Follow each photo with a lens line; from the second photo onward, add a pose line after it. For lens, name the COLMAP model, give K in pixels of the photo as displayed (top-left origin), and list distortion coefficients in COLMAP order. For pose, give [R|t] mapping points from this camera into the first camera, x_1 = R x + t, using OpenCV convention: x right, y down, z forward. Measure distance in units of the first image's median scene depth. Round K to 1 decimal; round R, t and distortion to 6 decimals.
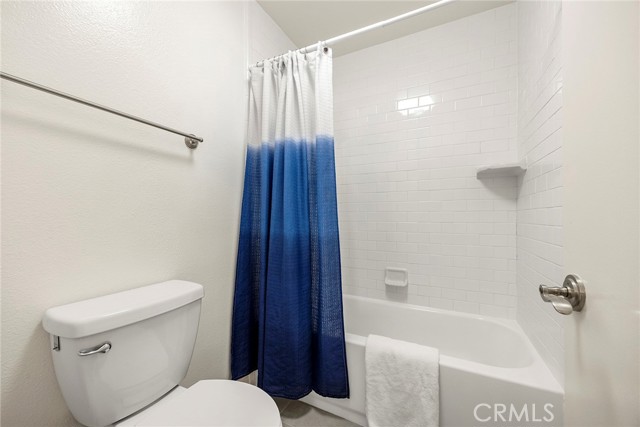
lens RADIAL K [[252.1, 0, 318.2], [0, 252.1, 206.3], [0, 0, 1]] dist [0.001887, 0.000156]
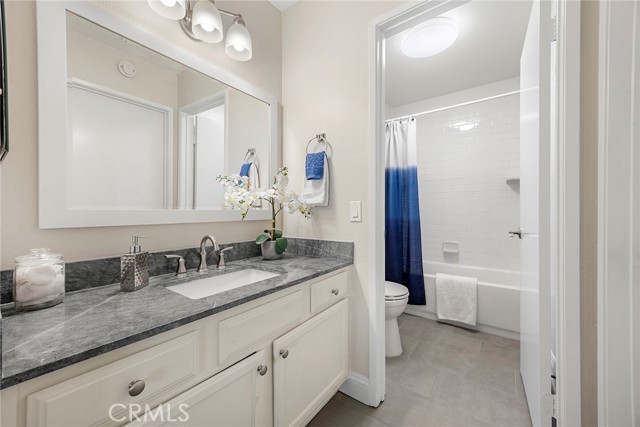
lens RADIAL K [[252.1, 0, 318.2], [0, 252.1, 206.3], [0, 0, 1]] dist [0.001887, 0.000156]
pose [[0.987503, -0.011259, -0.157200, -0.367794], [0.016651, 0.999316, 0.033025, -0.049452], [0.156721, -0.035229, 0.987014, -0.957054]]
